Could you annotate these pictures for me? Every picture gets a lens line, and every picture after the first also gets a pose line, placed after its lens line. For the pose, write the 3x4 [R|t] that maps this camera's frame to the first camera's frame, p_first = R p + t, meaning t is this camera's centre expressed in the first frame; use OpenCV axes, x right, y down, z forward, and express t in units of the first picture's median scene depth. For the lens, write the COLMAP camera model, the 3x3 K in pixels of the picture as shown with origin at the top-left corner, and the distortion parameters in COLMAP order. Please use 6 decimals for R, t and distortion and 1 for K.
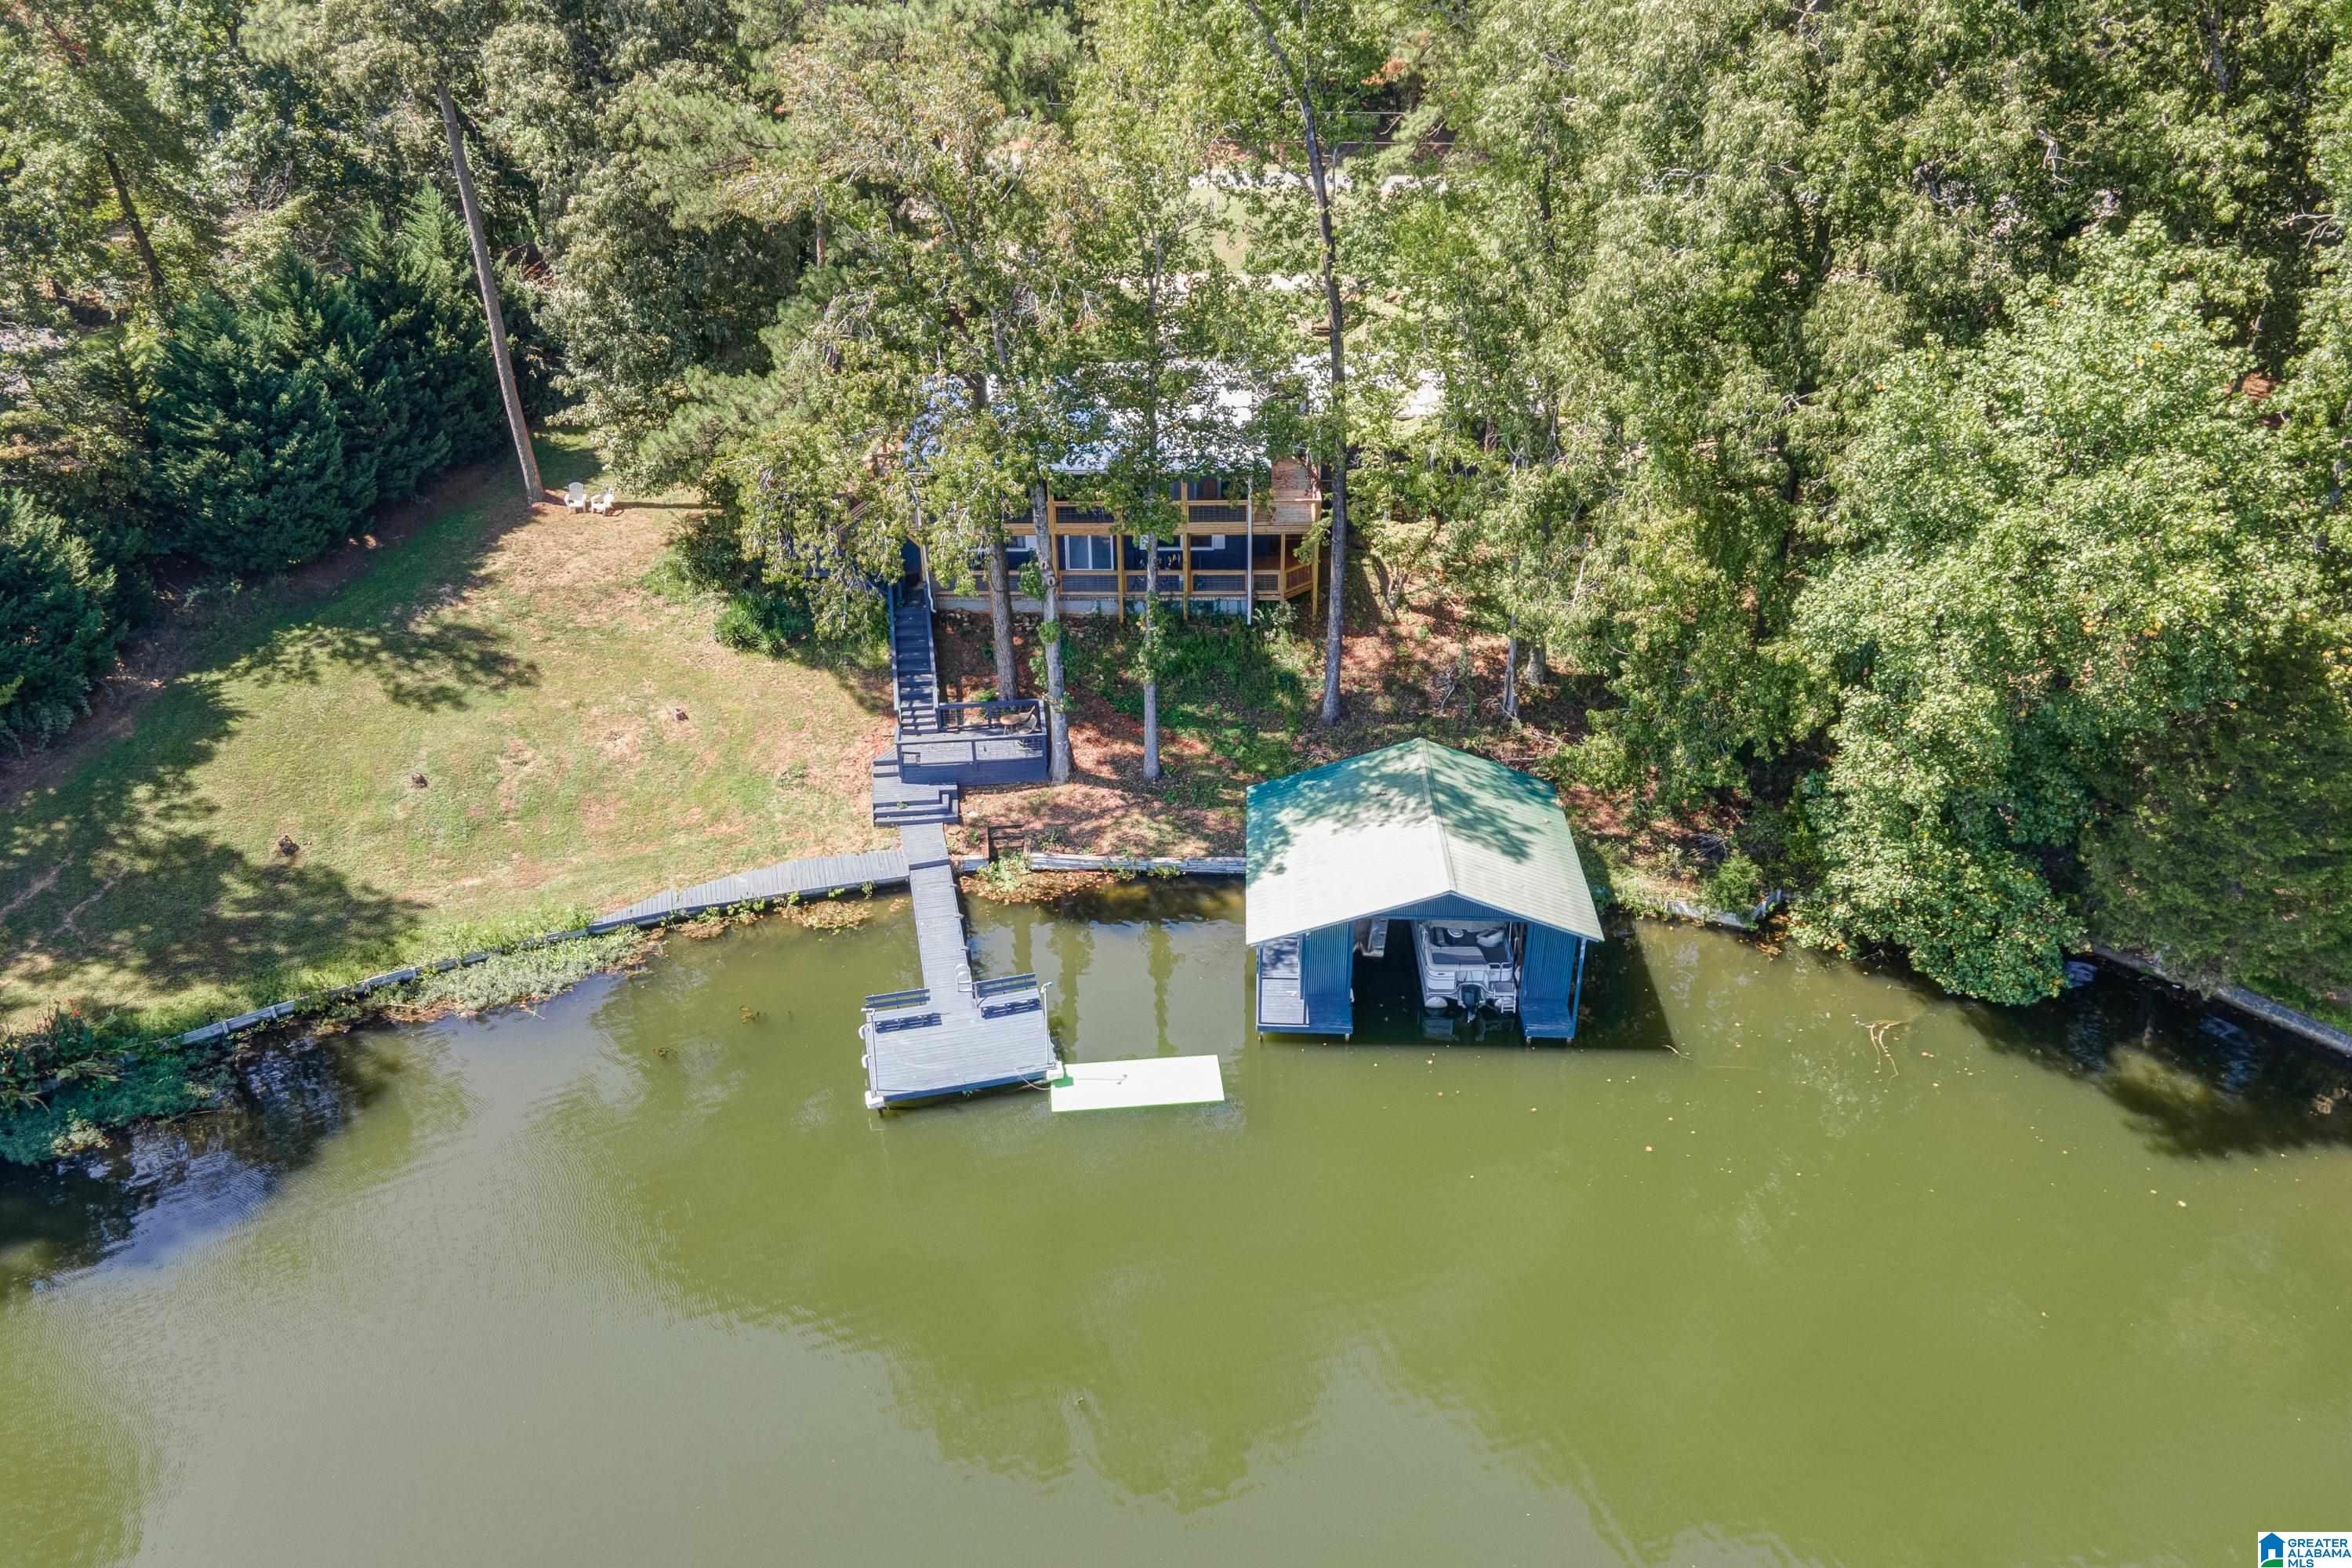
lens RADIAL K [[1683.2, 0, 1174.6], [0, 1683.2, 769.9], [0, 0, 1]] dist [0.030552, 0.023053]
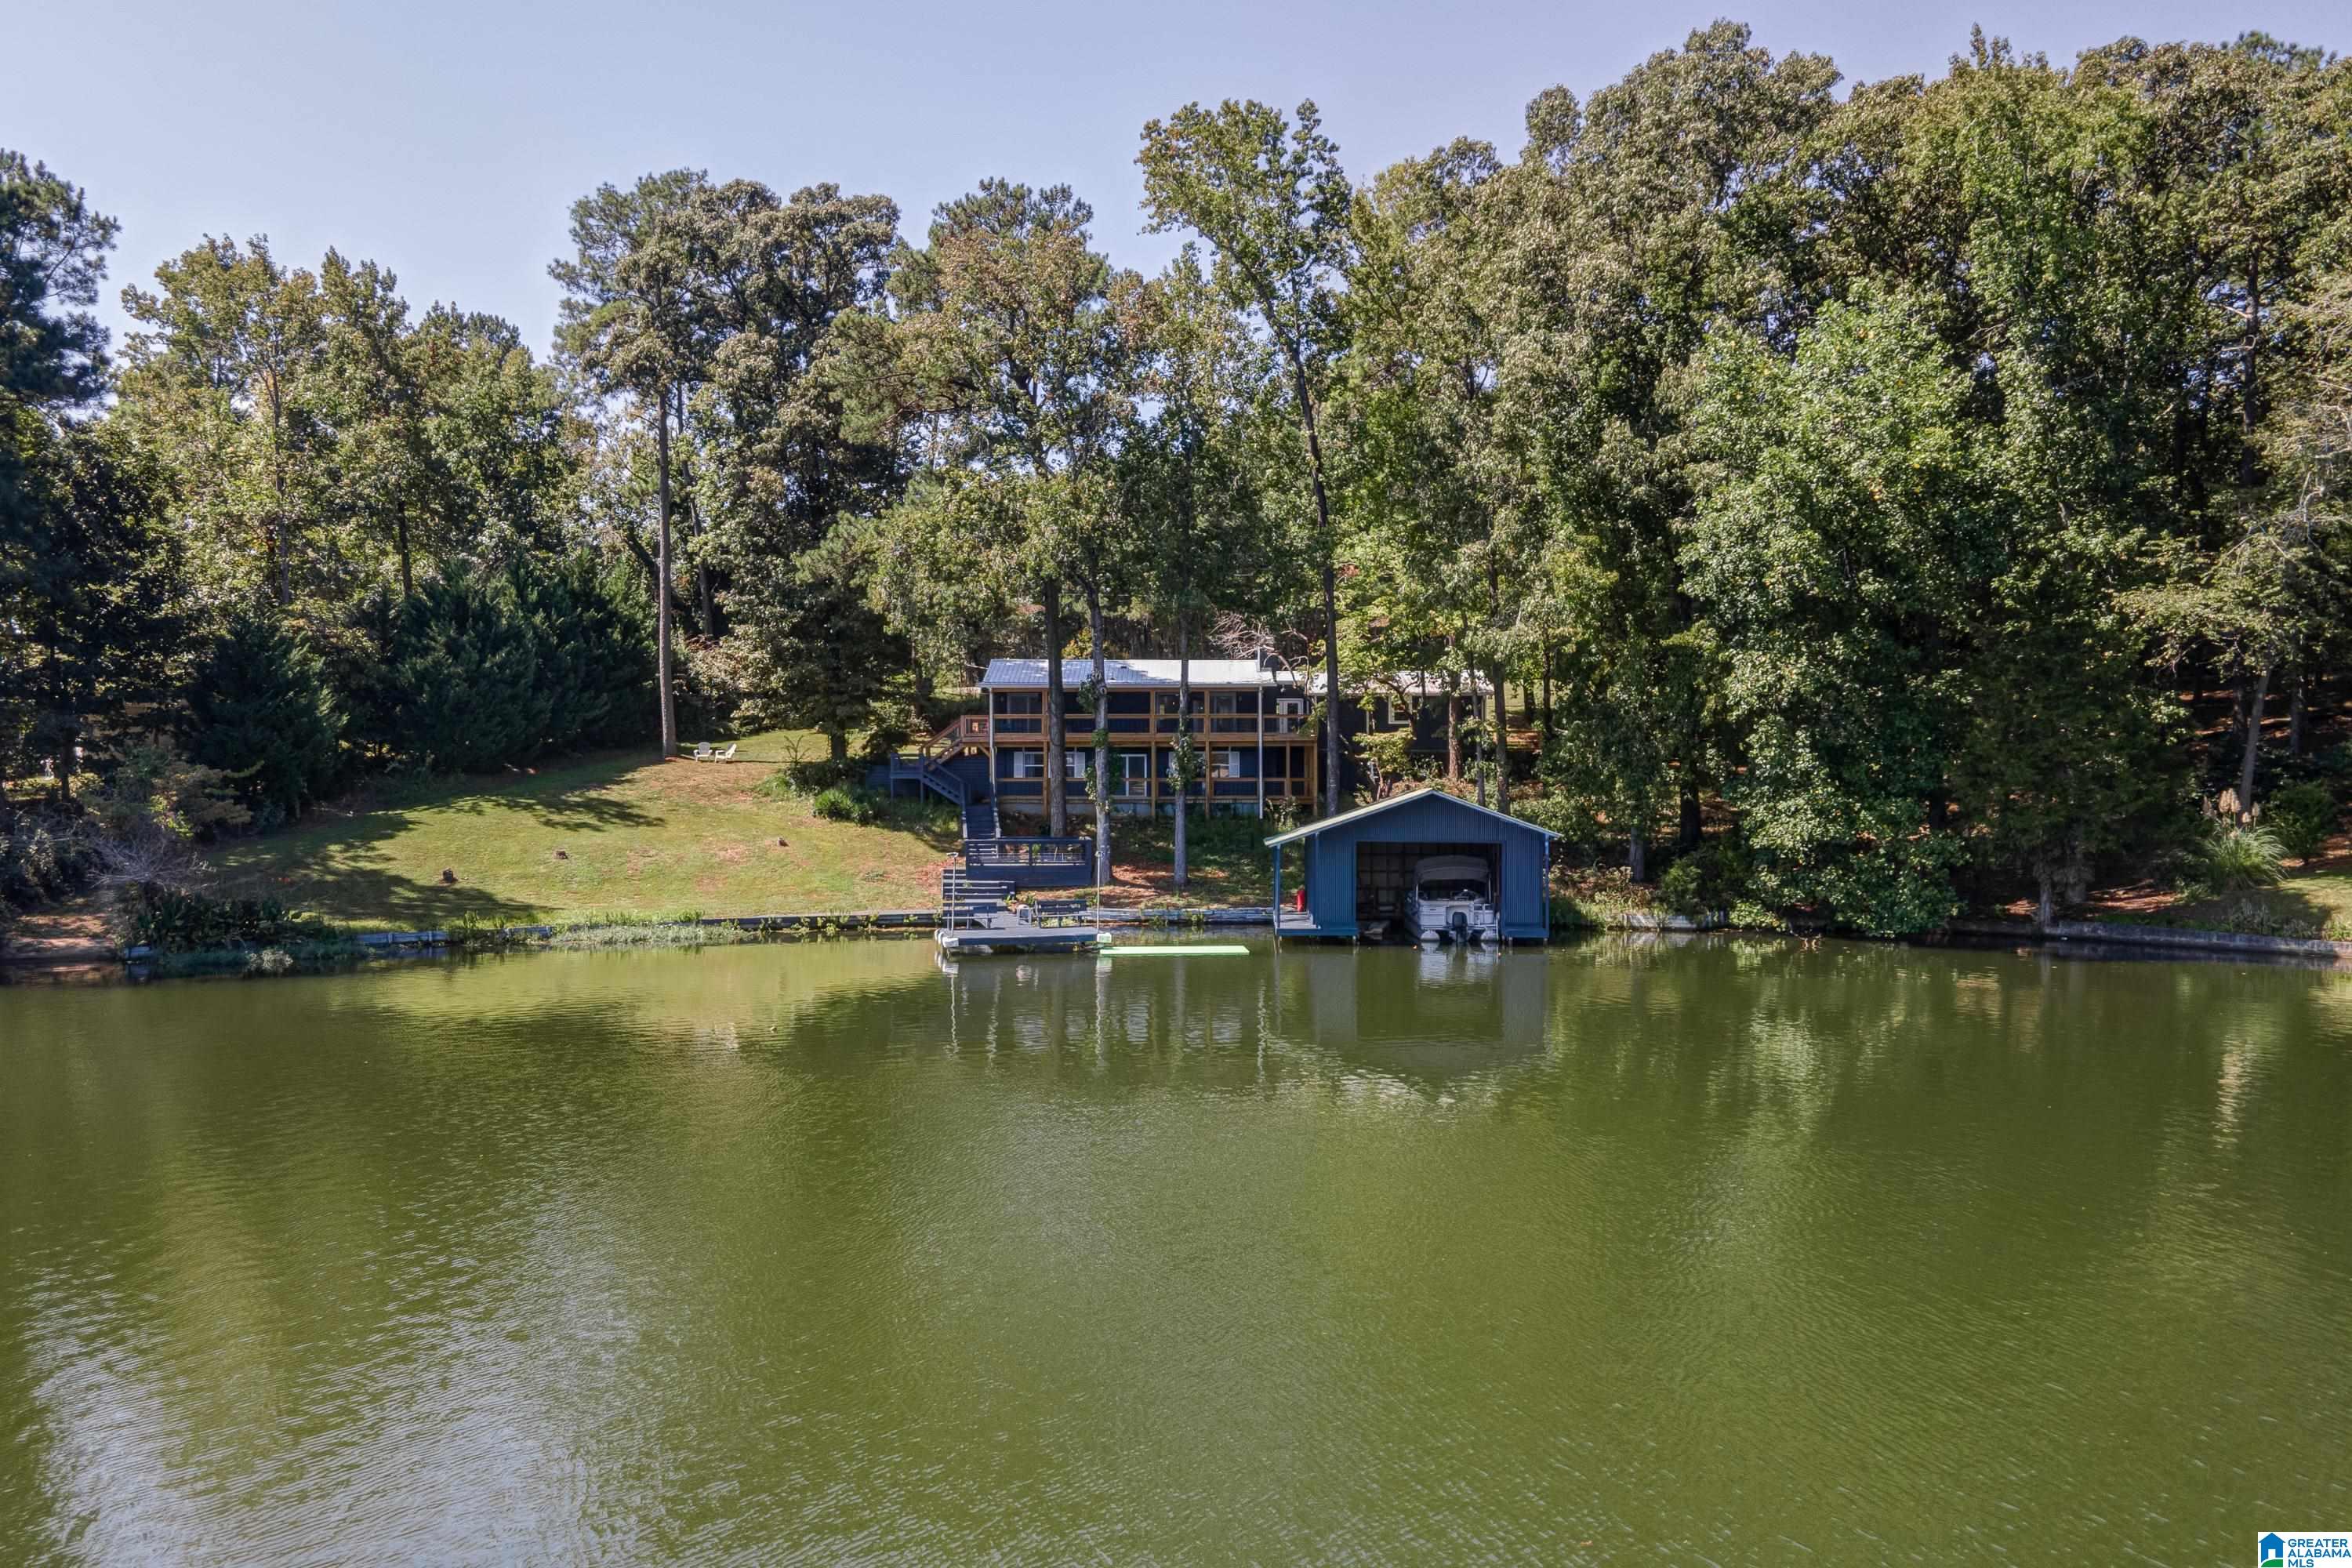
lens RADIAL K [[1683.2, 0, 1172.1], [0, 1683.2, 778.8], [0, 0, 1]] dist [0.030552, 0.023053]
pose [[0.999963, 0.008212, -0.002526, -0.017639], [-0.008411, 0.875682, -0.482816, 0.516345], [-0.001753, 0.482819, 0.875718, -0.058256]]
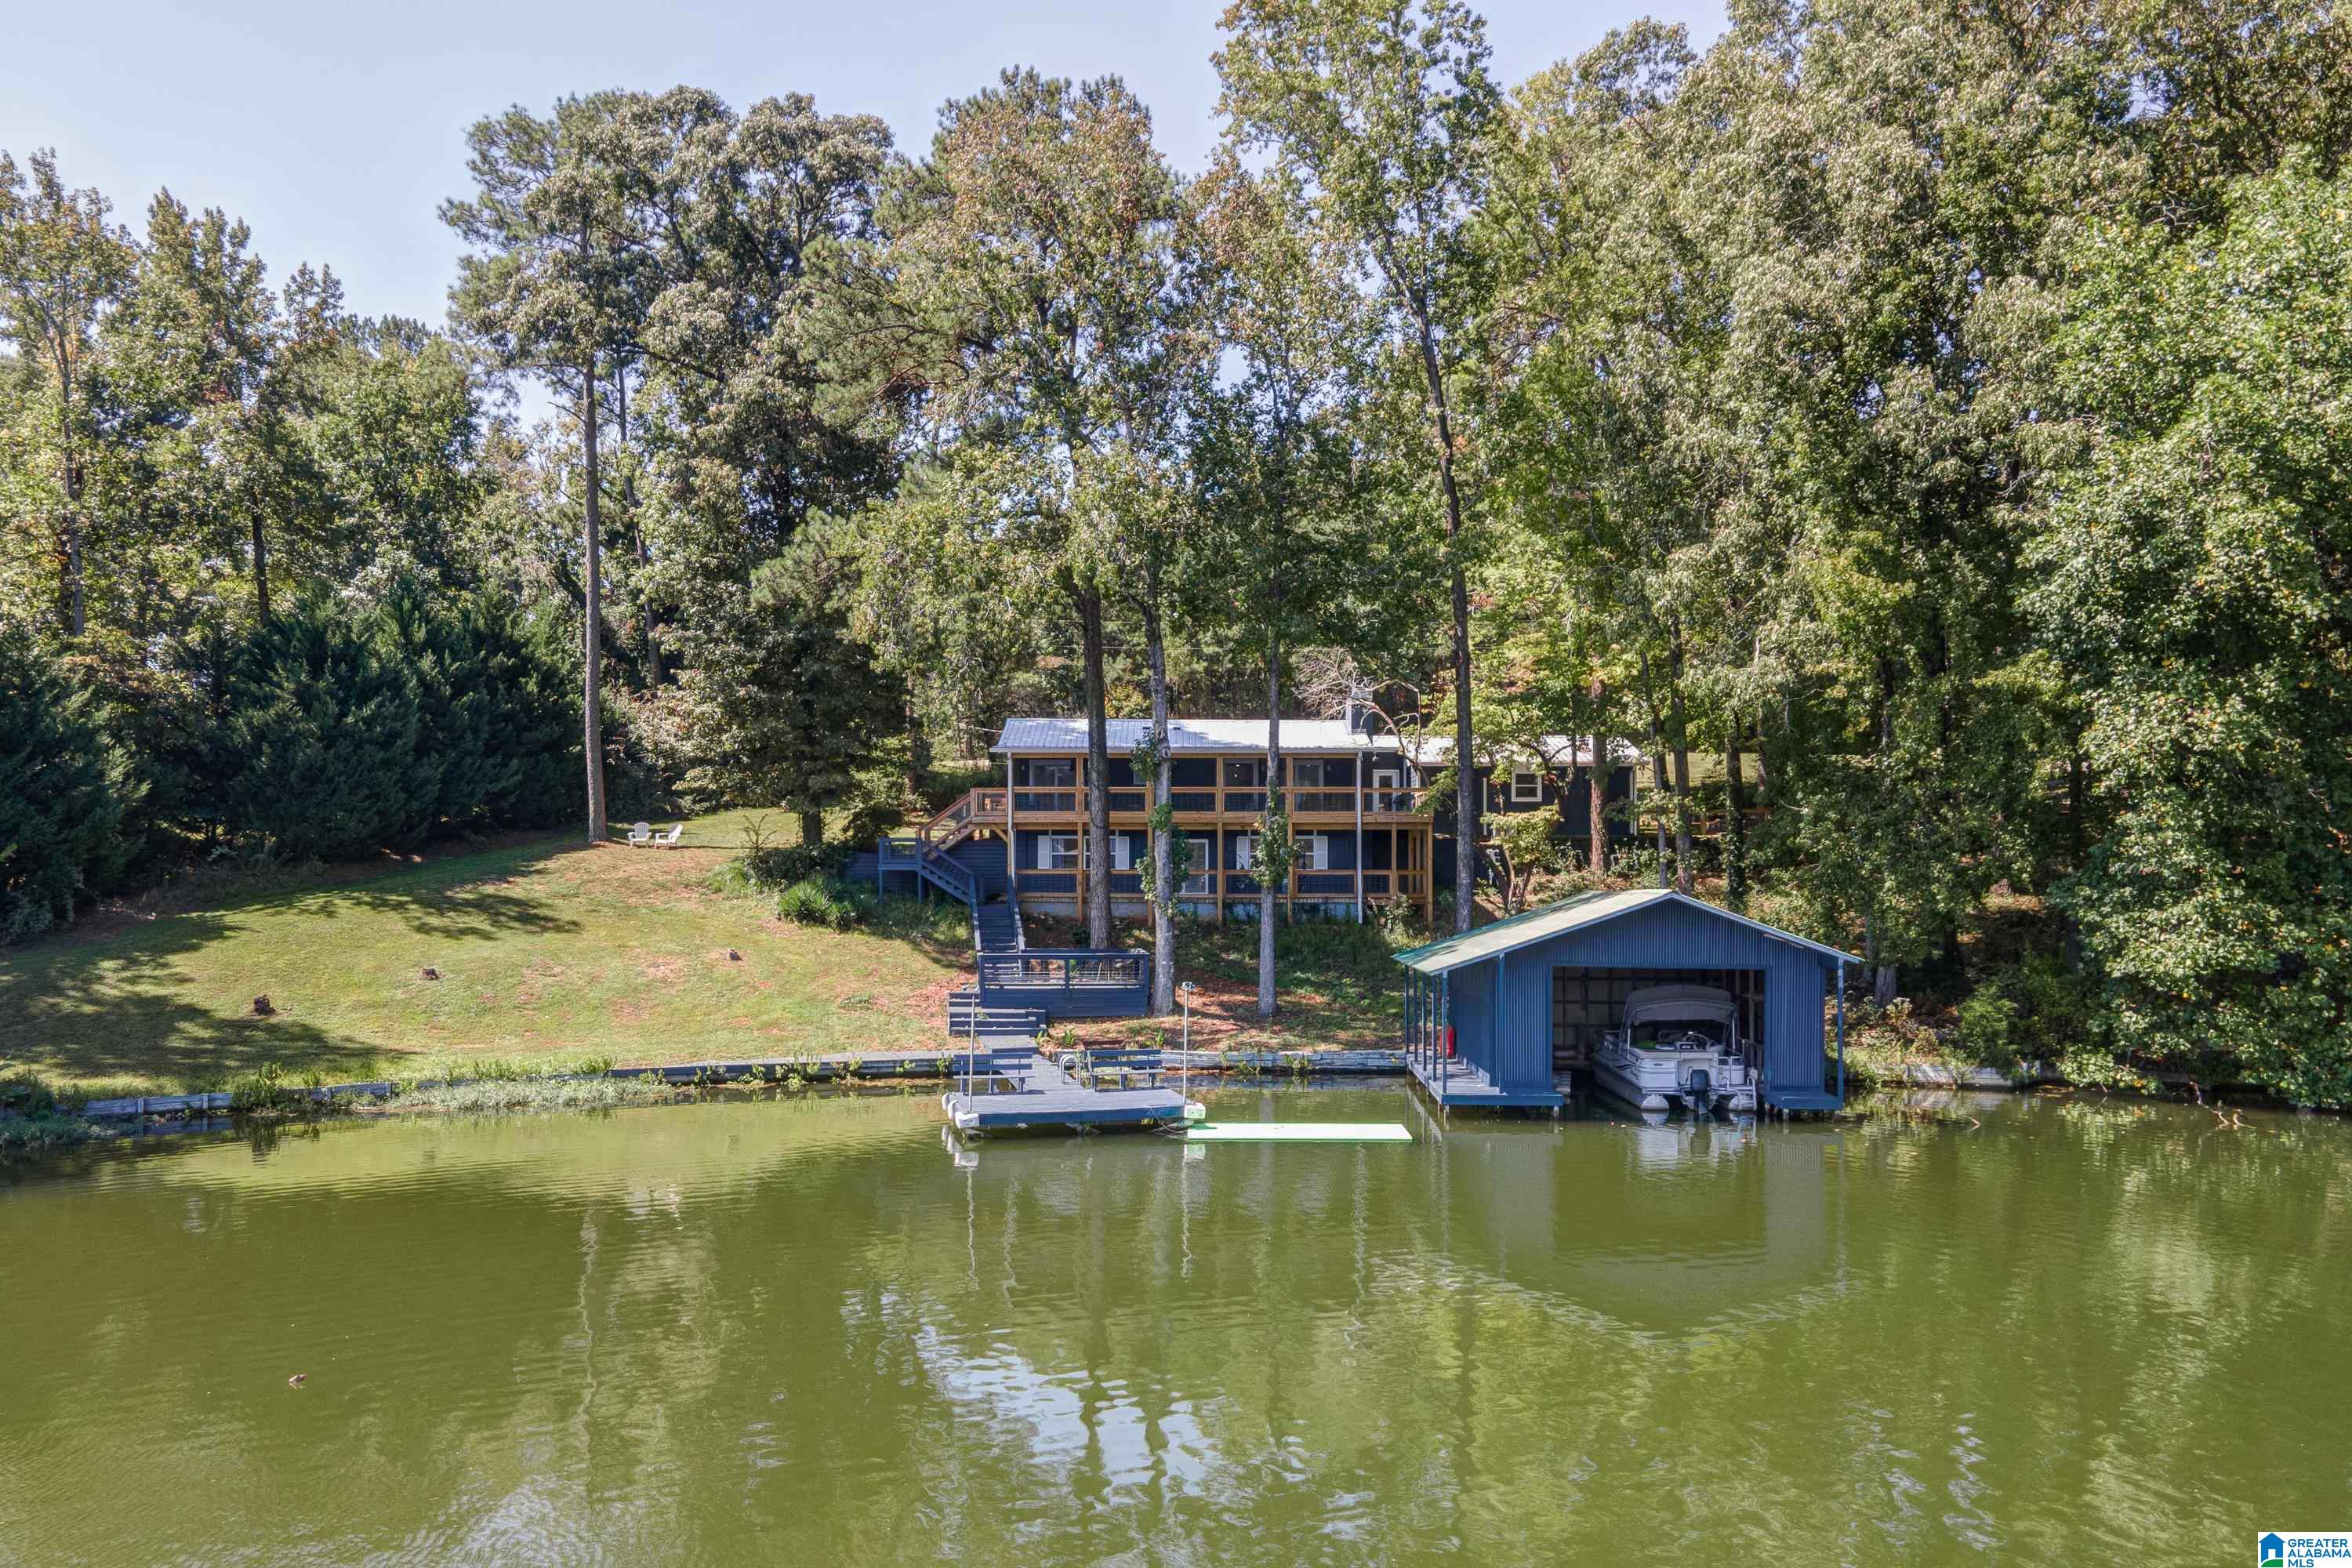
lens RADIAL K [[1683.2, 0, 1174.5], [0, 1683.2, 862.1], [0, 0, 1]] dist [0.030552, 0.023053]
pose [[0.999931, 0.011043, 0.004081, -0.067951], [-0.007685, 0.874831, -0.484367, 0.366984], [-0.008919, 0.484302, 0.874855, 0.205785]]
